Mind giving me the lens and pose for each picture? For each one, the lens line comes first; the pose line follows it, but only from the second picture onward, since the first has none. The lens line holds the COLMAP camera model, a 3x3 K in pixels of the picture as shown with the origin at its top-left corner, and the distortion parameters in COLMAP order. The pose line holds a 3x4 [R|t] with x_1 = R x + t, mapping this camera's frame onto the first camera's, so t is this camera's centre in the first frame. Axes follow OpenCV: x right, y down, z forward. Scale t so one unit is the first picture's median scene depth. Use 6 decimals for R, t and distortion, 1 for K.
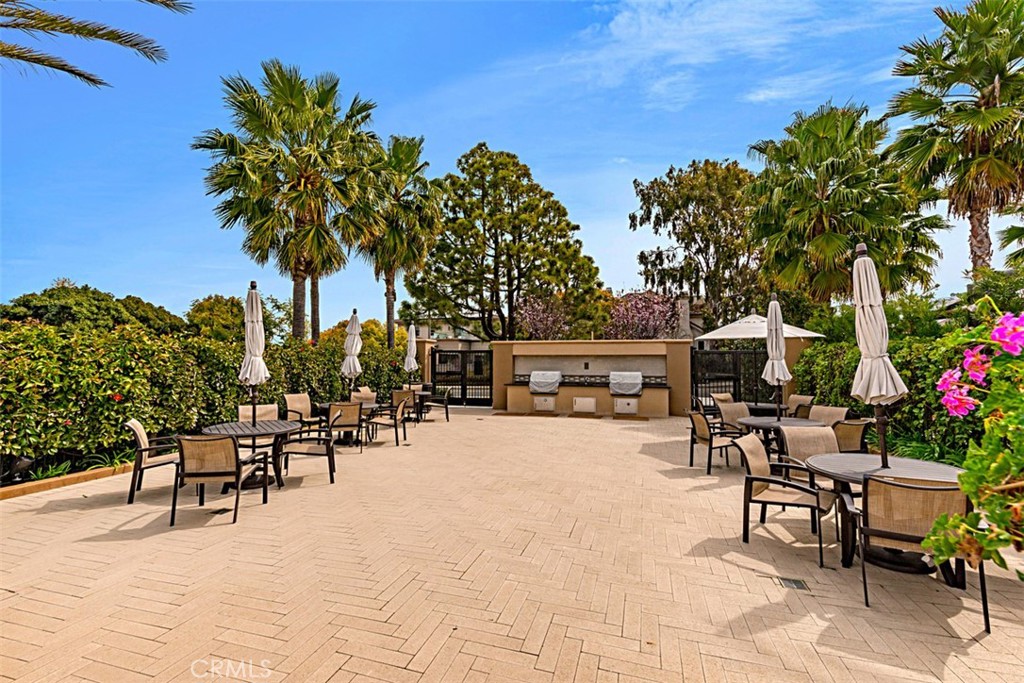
lens RADIAL K [[449.9, 0, 511.7], [0, 449.9, 345.5], [0, 0, 1]] dist [-0.000047, -0.000067]
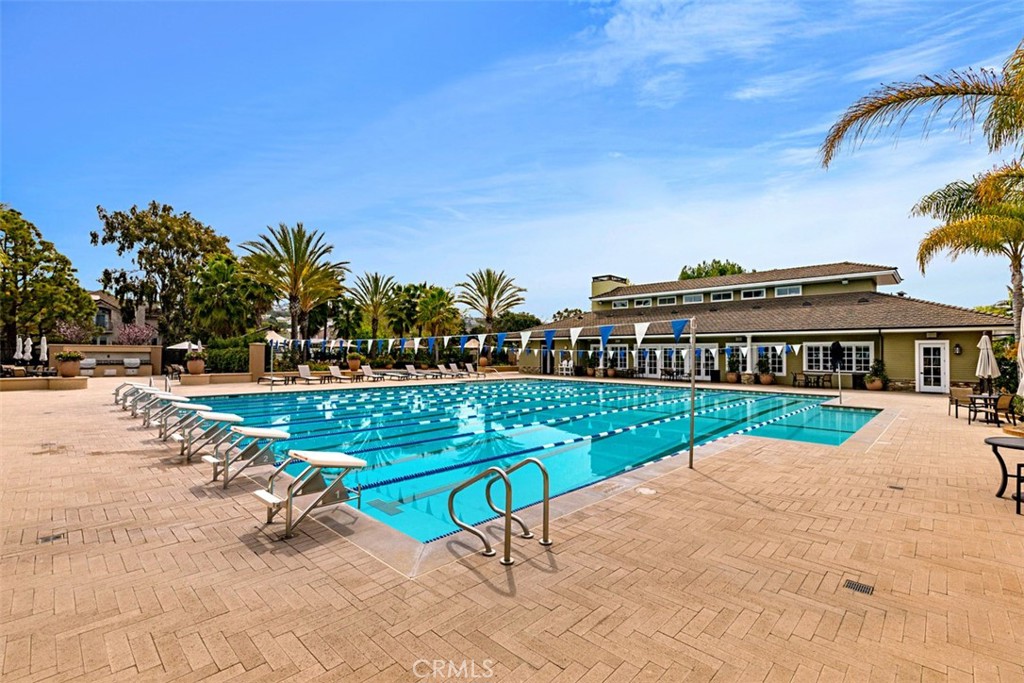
lens RADIAL K [[449.9, 0, 510.5], [0, 449.9, 347.6], [0, 0, 1]] dist [-0.000047, -0.000067]
pose [[0.464880, 0.019088, 0.885168, -0.509266], [-0.042541, 0.999094, 0.000797, -0.049493], [-0.884351, -0.038026, 0.465271, -1.053482]]
